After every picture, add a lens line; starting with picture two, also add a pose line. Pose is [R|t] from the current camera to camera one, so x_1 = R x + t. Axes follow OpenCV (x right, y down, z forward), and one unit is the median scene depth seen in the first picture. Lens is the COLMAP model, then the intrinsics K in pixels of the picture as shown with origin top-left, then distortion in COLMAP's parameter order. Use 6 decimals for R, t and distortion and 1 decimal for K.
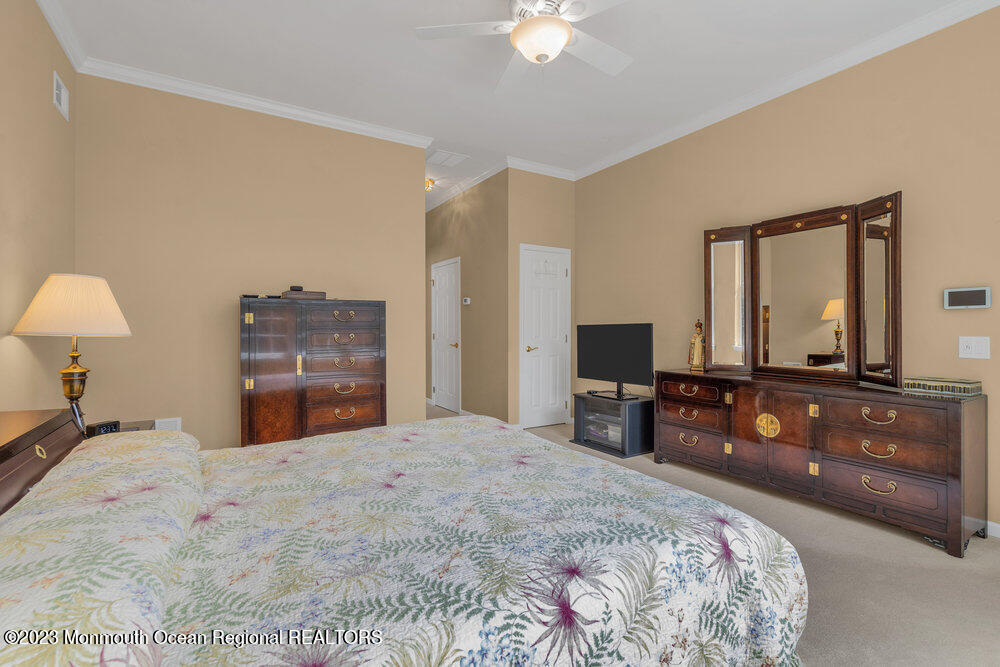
lens RADIAL K [[457.2, 0, 501.1], [0, 457.2, 332.5], [0, 0, 1]] dist [0.001651, 0.000953]
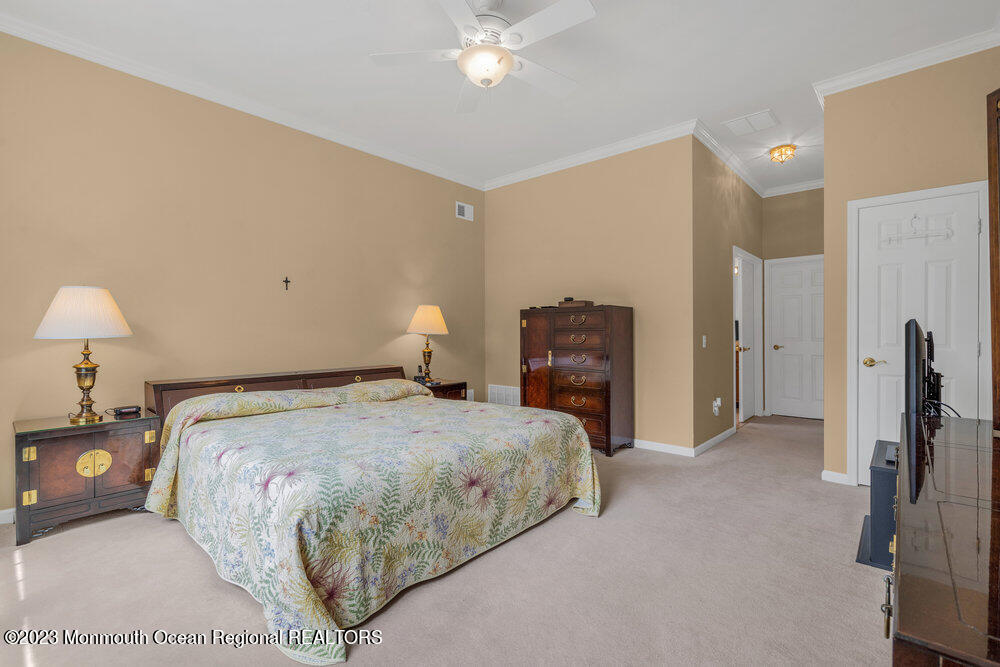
lens RADIAL K [[457.2, 0, 501.1], [0, 457.2, 332.5], [0, 0, 1]] dist [0.001651, 0.000953]
pose [[0.282070, 0.010784, -0.959333, 0.838225], [-0.002037, 0.999941, 0.010641, -0.017503], [0.959392, -0.001047, 0.282076, 0.511940]]
